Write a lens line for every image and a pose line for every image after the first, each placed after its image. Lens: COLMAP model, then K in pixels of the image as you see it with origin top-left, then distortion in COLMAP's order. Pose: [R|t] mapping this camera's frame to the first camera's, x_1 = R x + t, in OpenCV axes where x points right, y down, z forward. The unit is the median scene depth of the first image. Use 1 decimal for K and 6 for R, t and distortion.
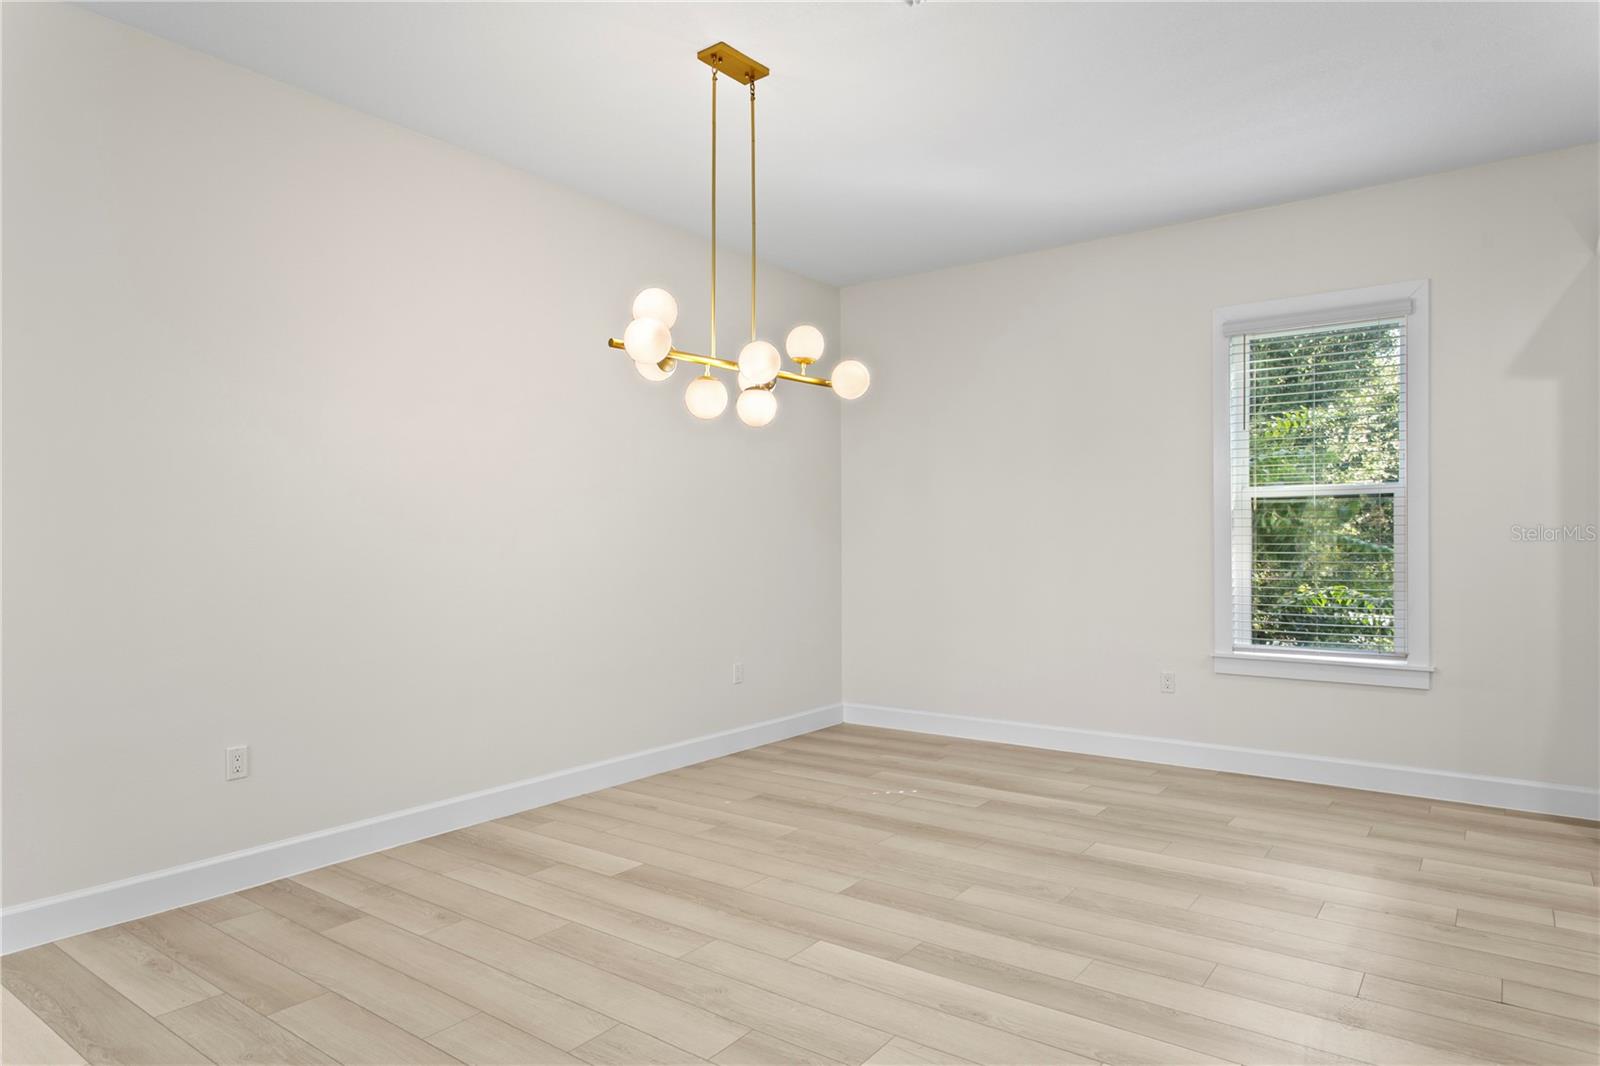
lens RADIAL K [[967.4, 0, 797.4], [0, 967.4, 537.9], [0, 0, 1]] dist [0.007312, -0.002601]
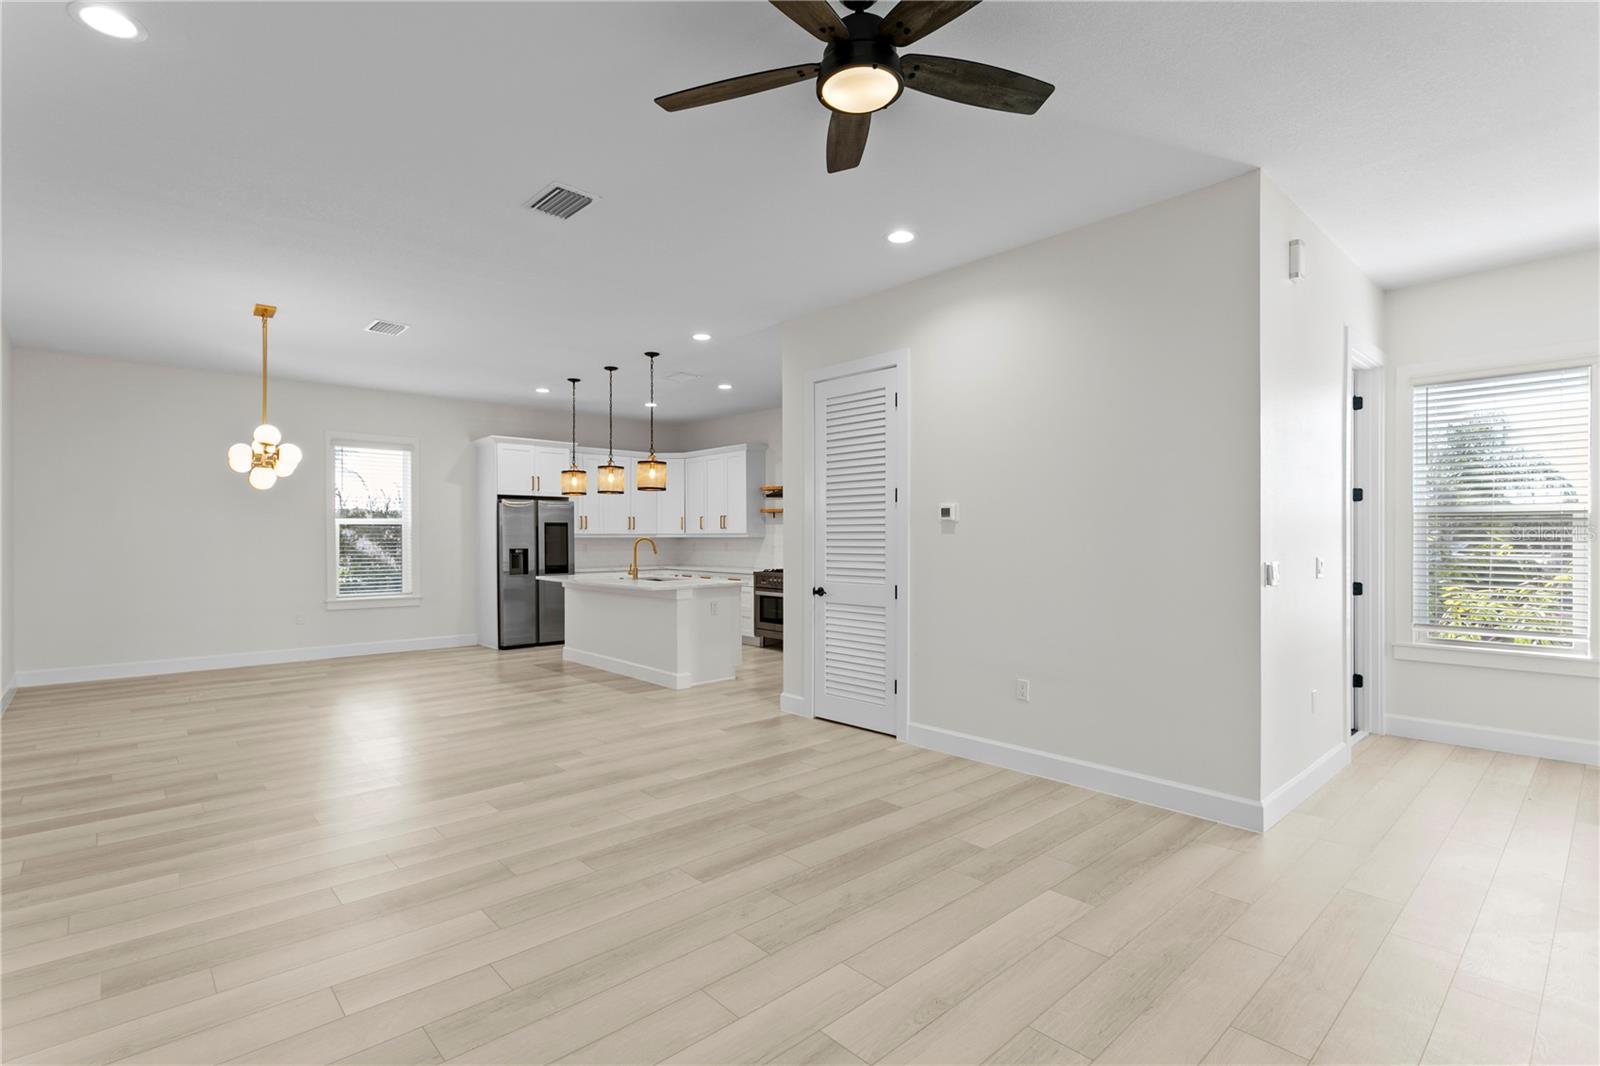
lens RADIAL K [[761.4, 0, 788.0], [0, 761.4, 536.0], [0, 0, 1]] dist [-0.000115, 0.000460]
pose [[0.190449, 0.009529, 0.981651, -1.068114], [-0.006987, 0.999941, -0.008351, -0.010640], [-0.981672, -0.005269, 0.190504, -0.282657]]
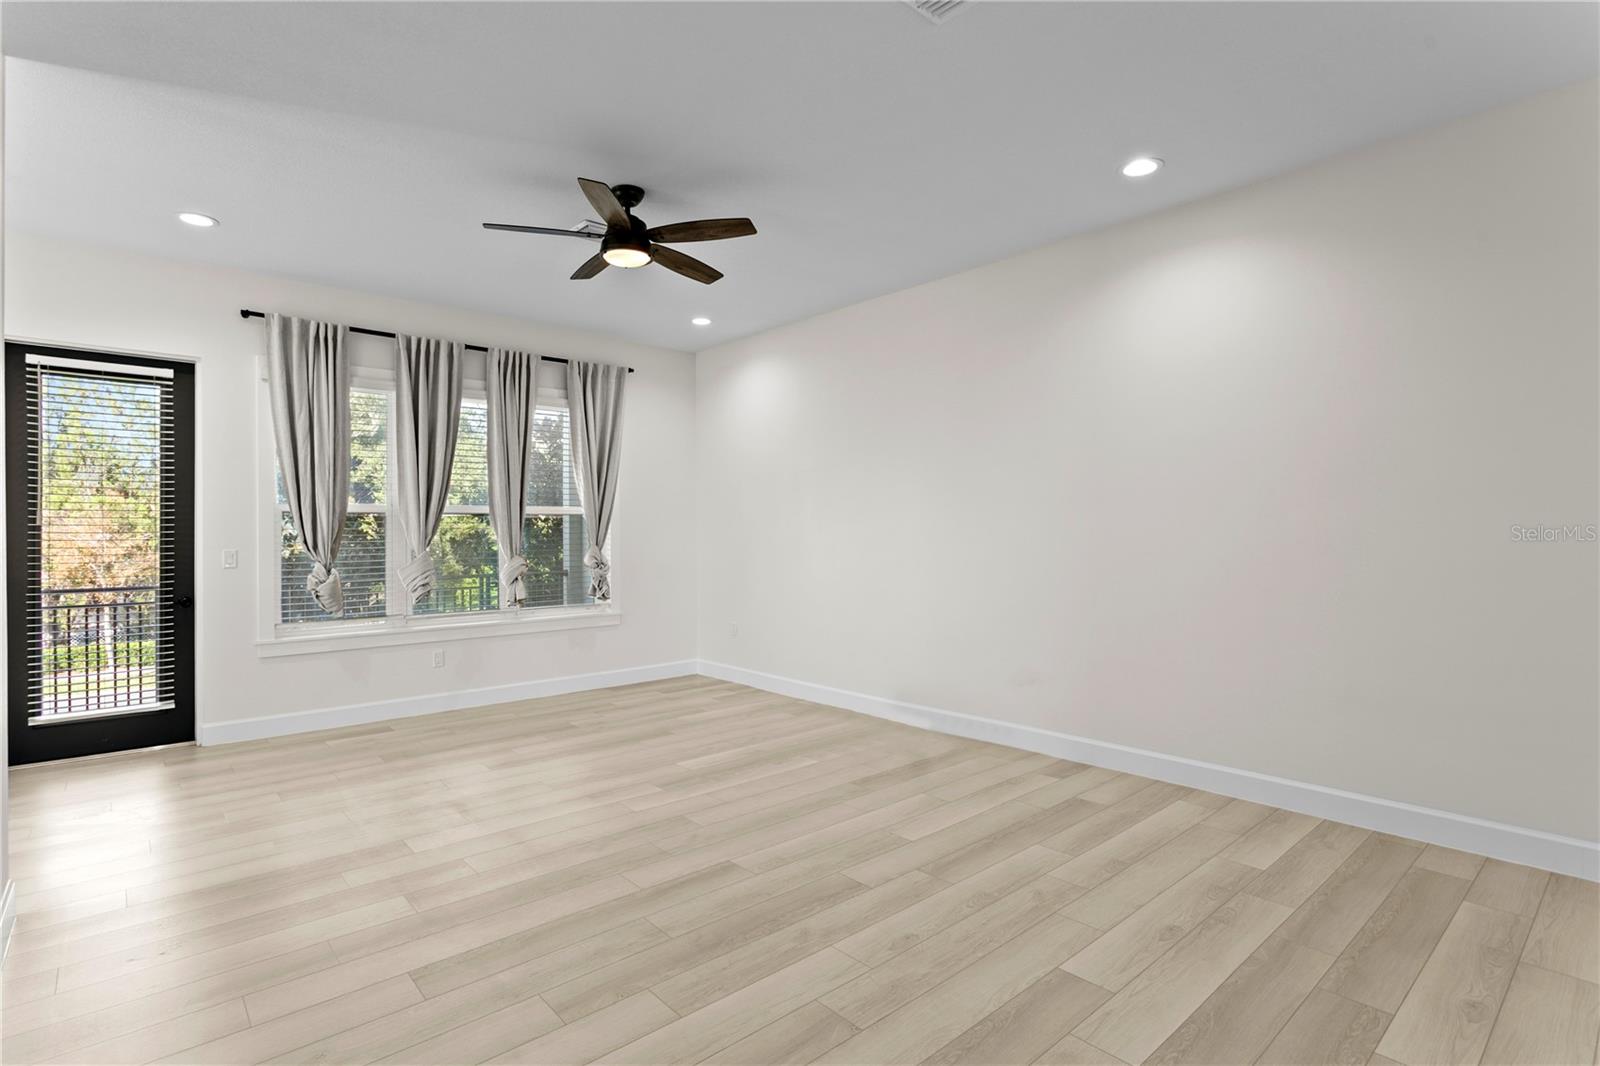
lens RADIAL K [[810.4, 0, 783.2], [0, 810.4, 523.7], [0, 0, 1]] dist [-0.002832, 0.002635]
pose [[-0.220004, 0.001421, -0.975498, 0.240946], [0.013446, 0.999908, -0.001576, -0.020135], [0.975406, -0.013463, -0.220003, 0.117368]]
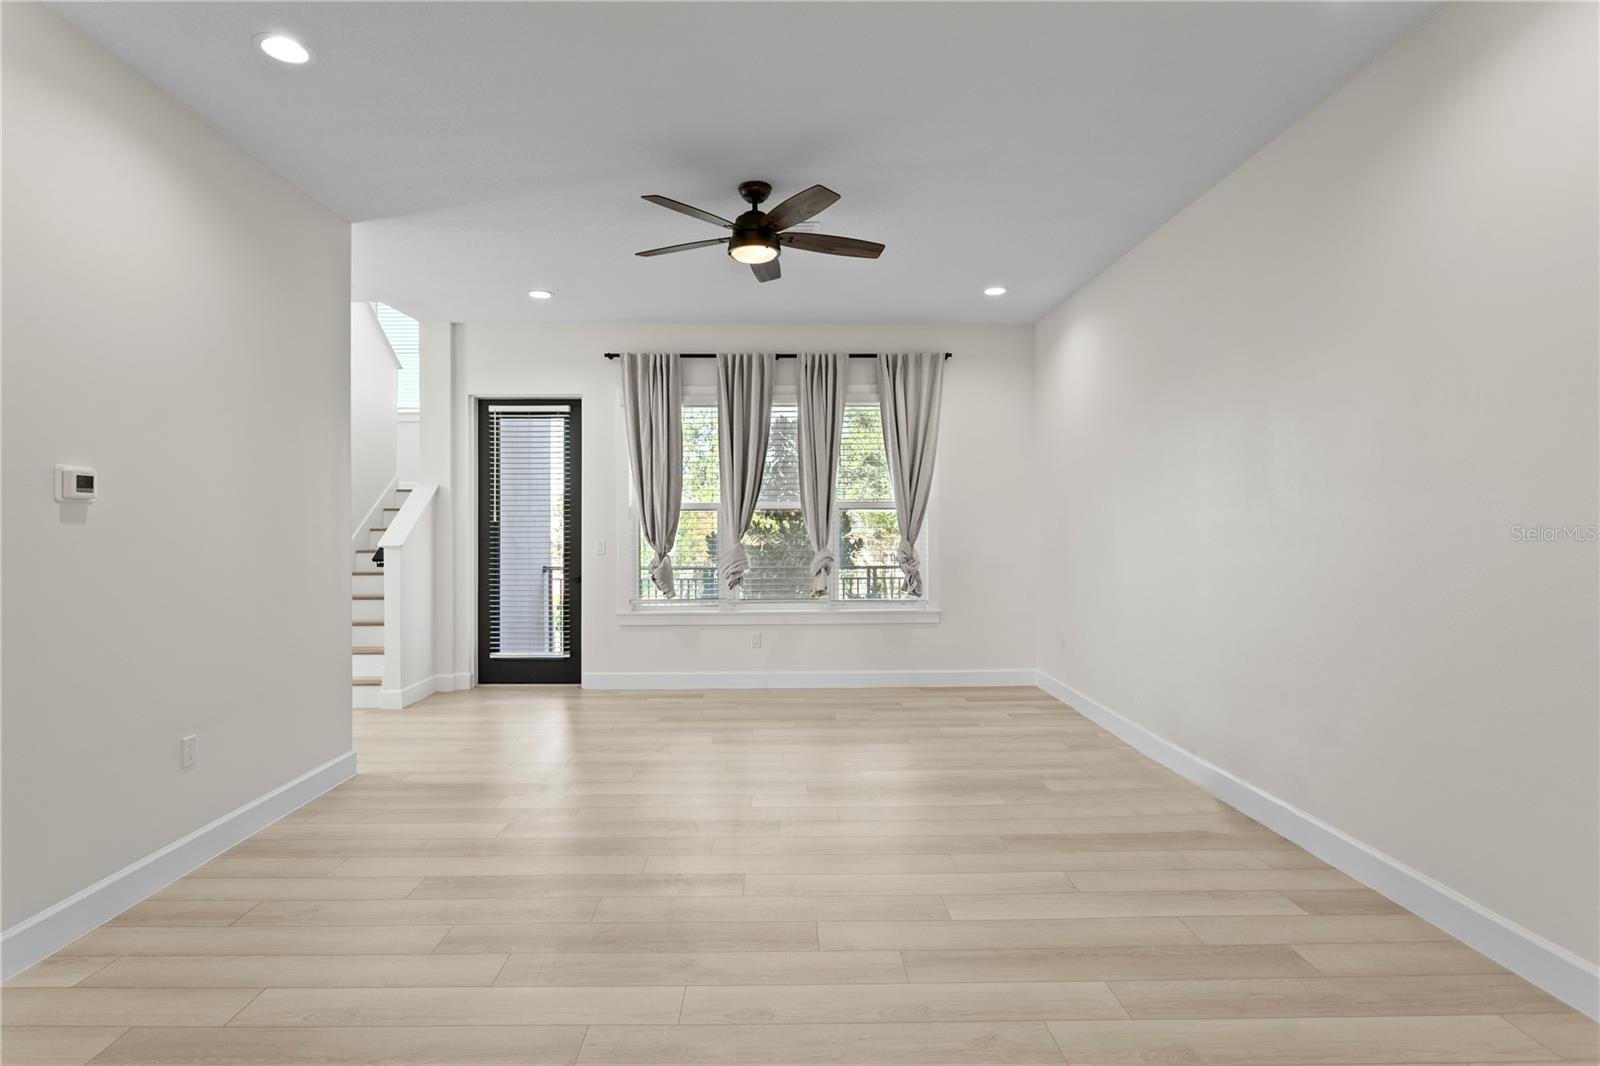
lens RADIAL K [[810.4, 0, 766.5], [0, 810.4, 522.9], [0, 0, 1]] dist [-0.002832, 0.002635]
pose [[-0.809257, 0.008472, -0.587393, -0.066582], [0.015077, 0.999866, -0.006350, -0.013064], [0.587261, -0.013995, -0.809277, 0.471837]]
